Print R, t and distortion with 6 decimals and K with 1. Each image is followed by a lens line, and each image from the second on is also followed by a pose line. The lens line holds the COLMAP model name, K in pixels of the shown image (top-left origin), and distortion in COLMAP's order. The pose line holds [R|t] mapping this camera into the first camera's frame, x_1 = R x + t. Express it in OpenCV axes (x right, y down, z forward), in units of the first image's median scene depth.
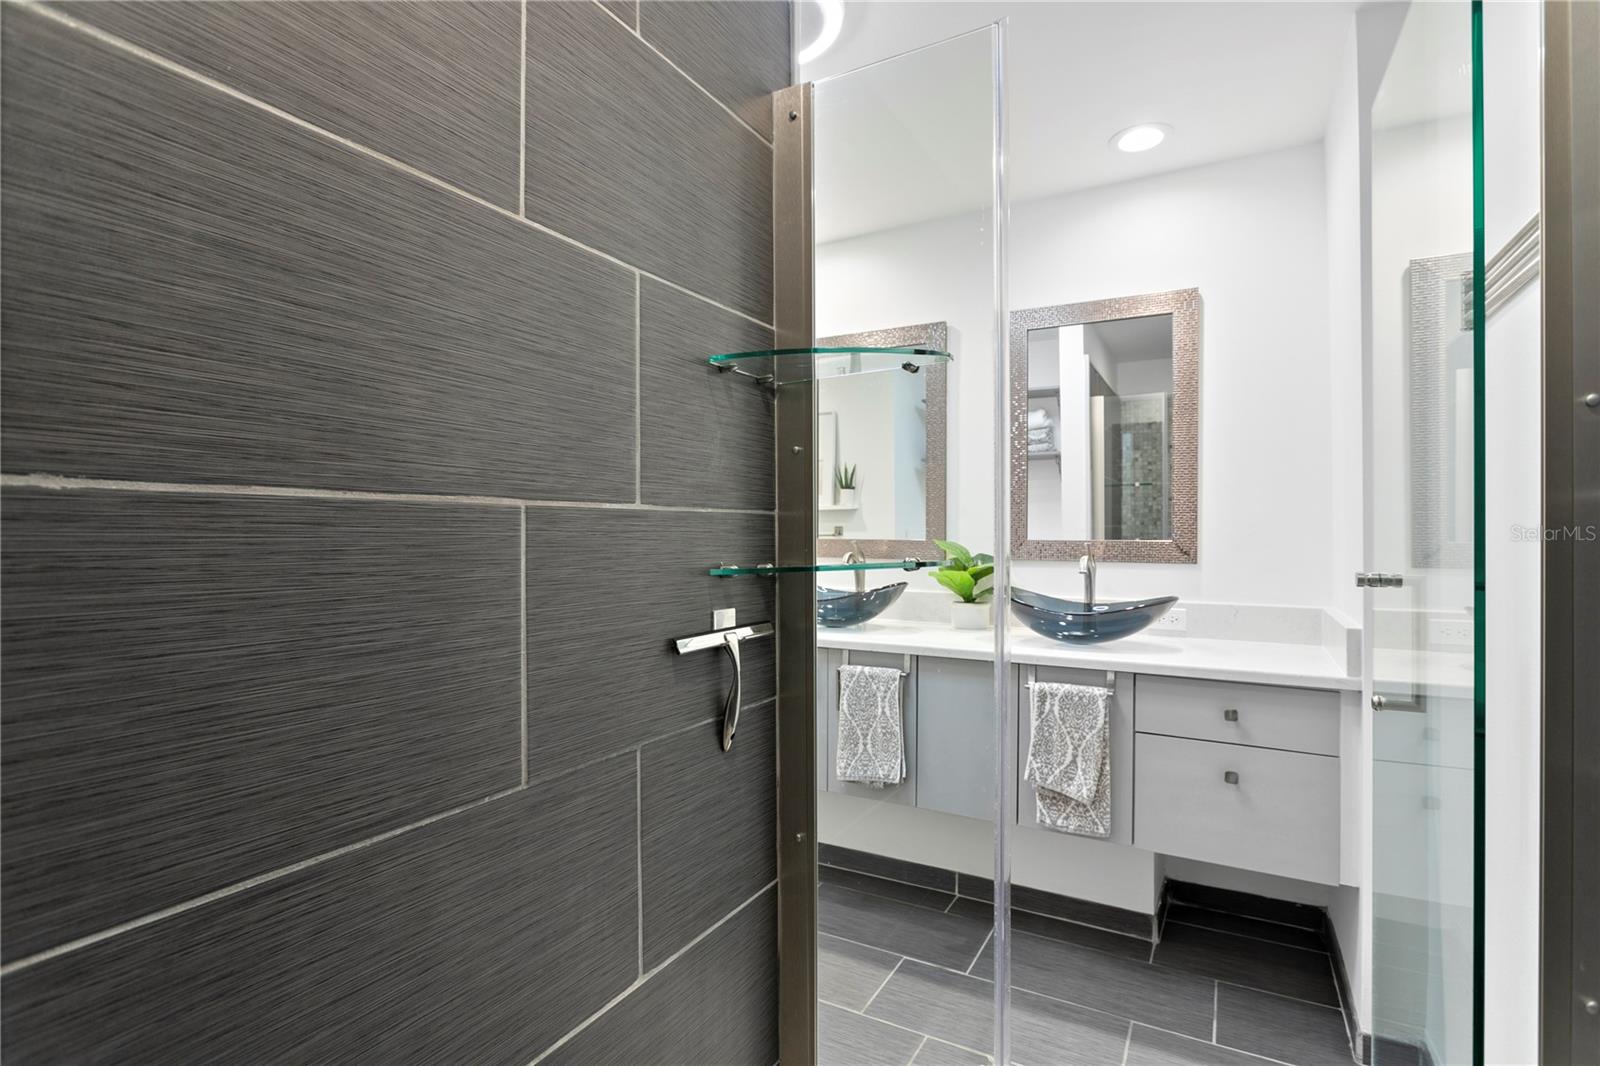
lens RADIAL K [[771.9, 0, 777.8], [0, 771.9, 535.2], [0, 0, 1]] dist [-0.048146, 0.024468]
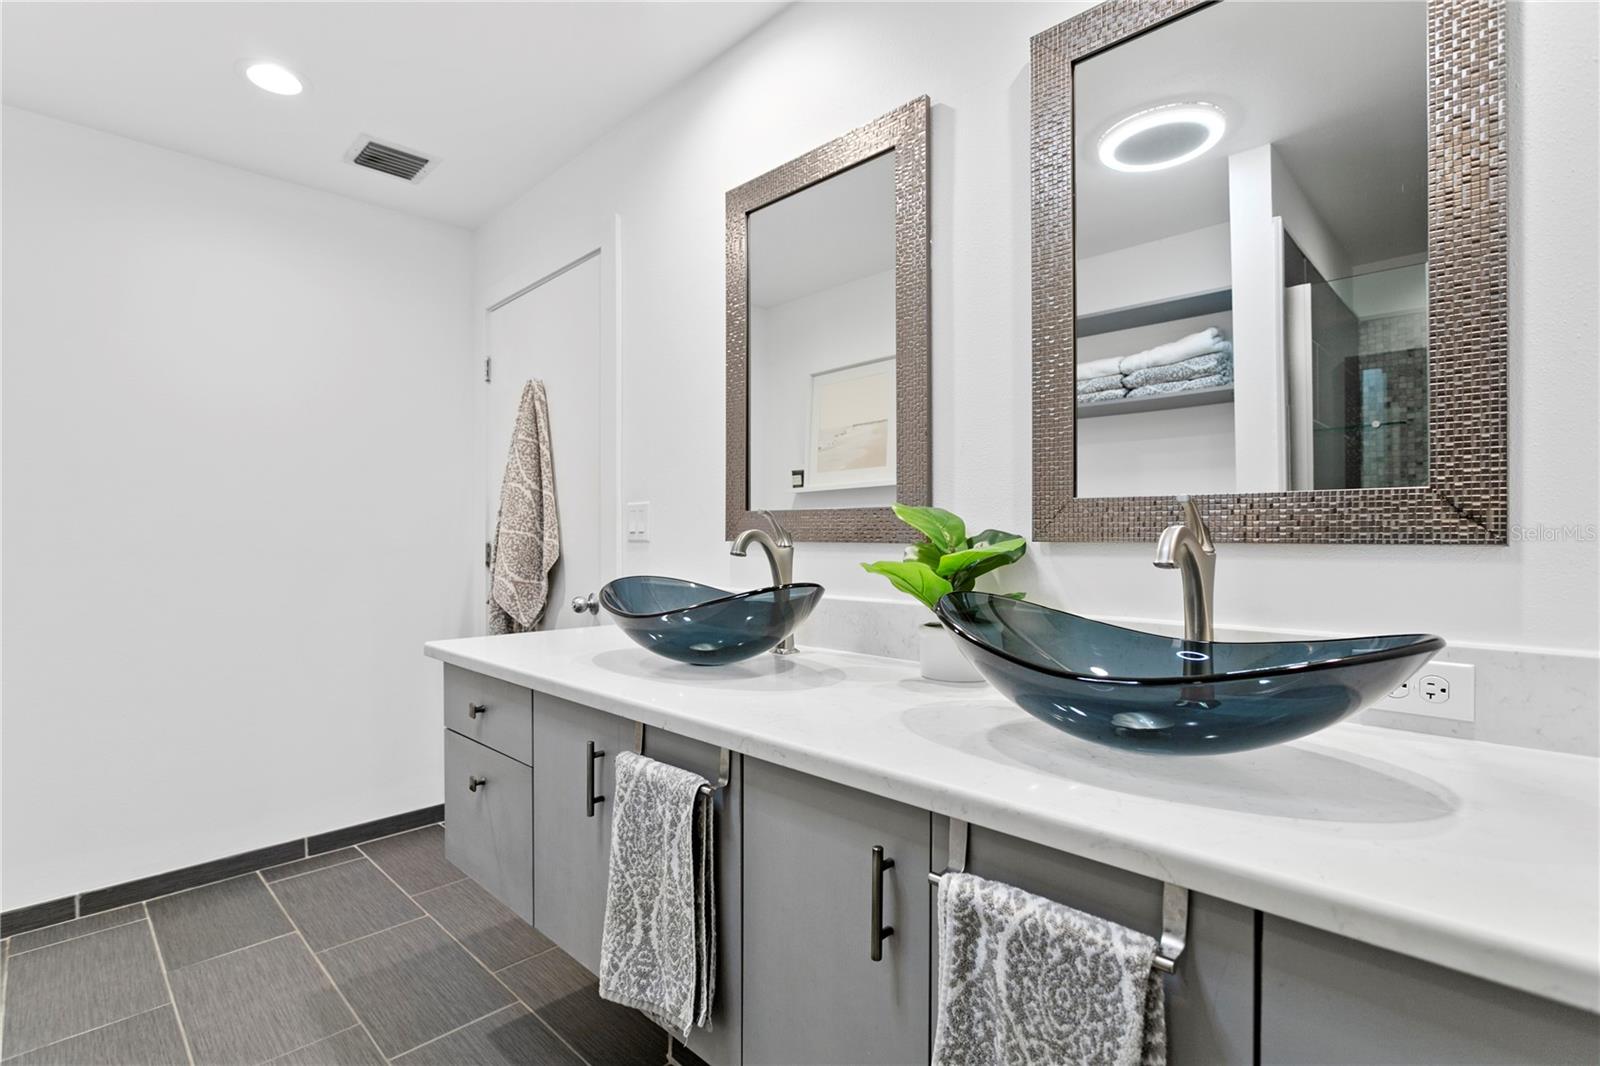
lens RADIAL K [[757.3, 0, 786.7], [0, 757.3, 532.0], [0, 0, 1]] dist [-0.031131, 0.017471]
pose [[0.967040, -0.003578, -0.254600, 0.311090], [0.001799, 0.999972, -0.007222, 0.033855], [0.254619, 0.006526, 0.967019, 0.573820]]
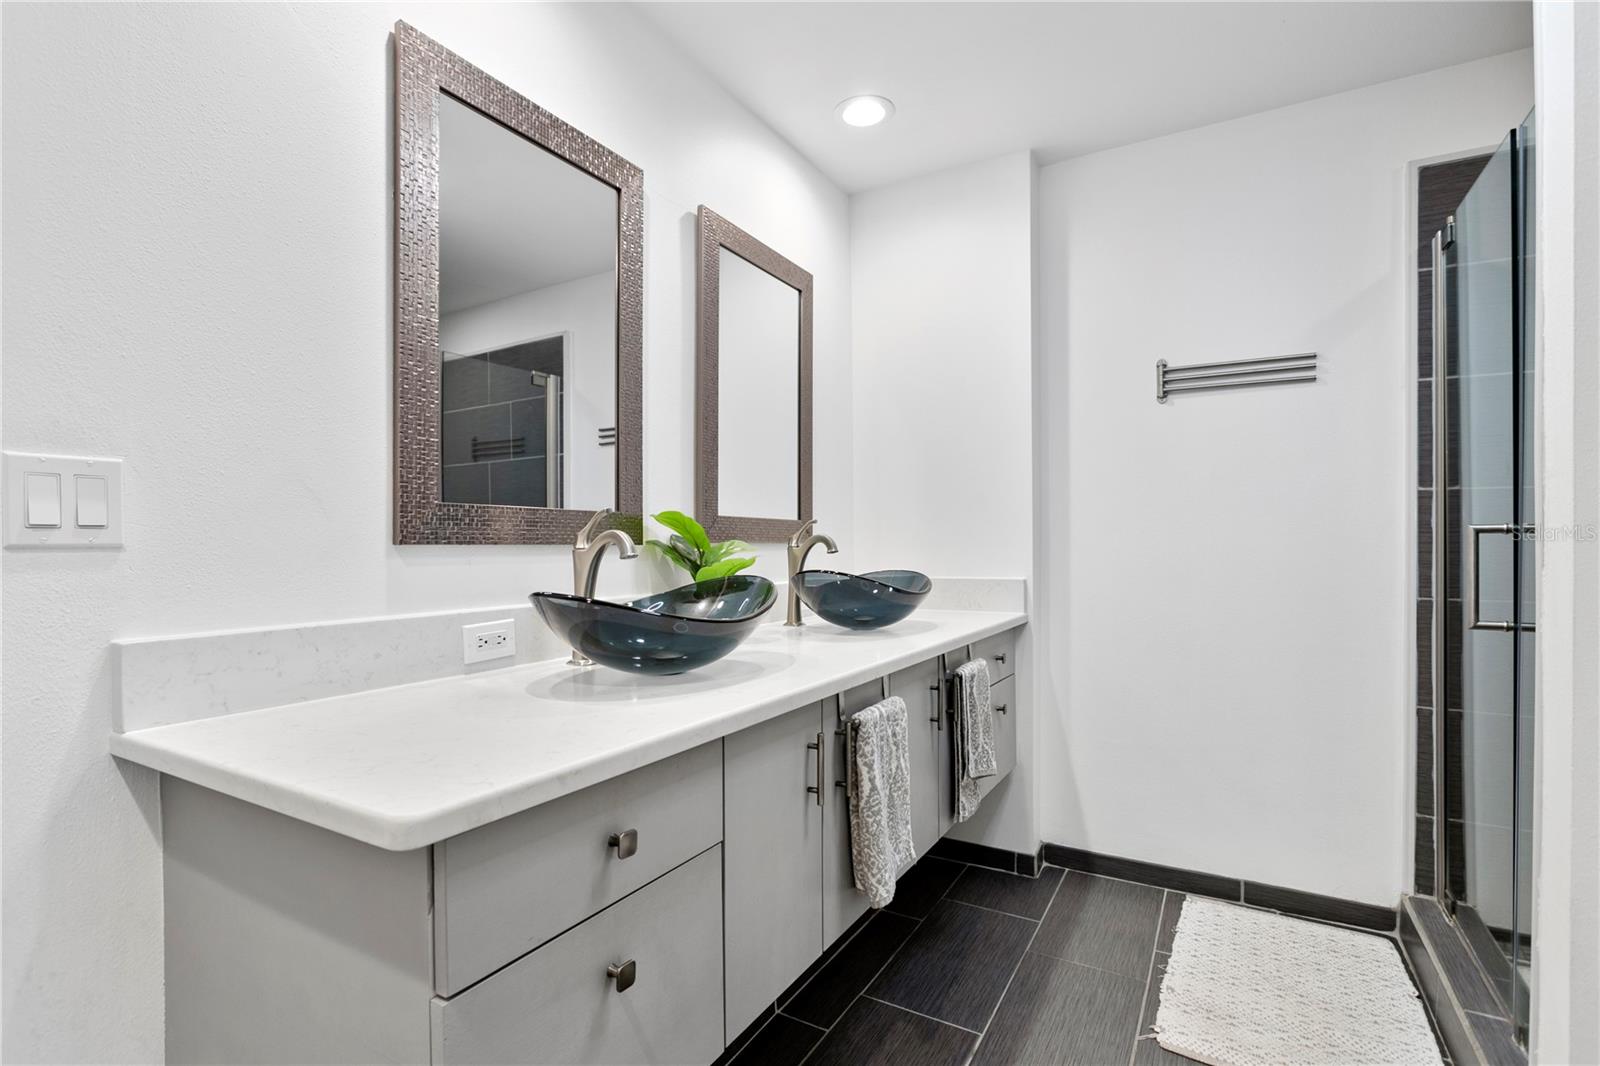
lens RADIAL K [[771.9, 0, 777.8], [0, 771.9, 535.2], [0, 0, 1]] dist [-0.048146, 0.024468]
pose [[0.009993, 0.005181, 0.999937, -0.508726], [0.004875, 0.999974, -0.005230, 0.035700], [-0.999938, 0.004927, 0.009968, 1.072744]]
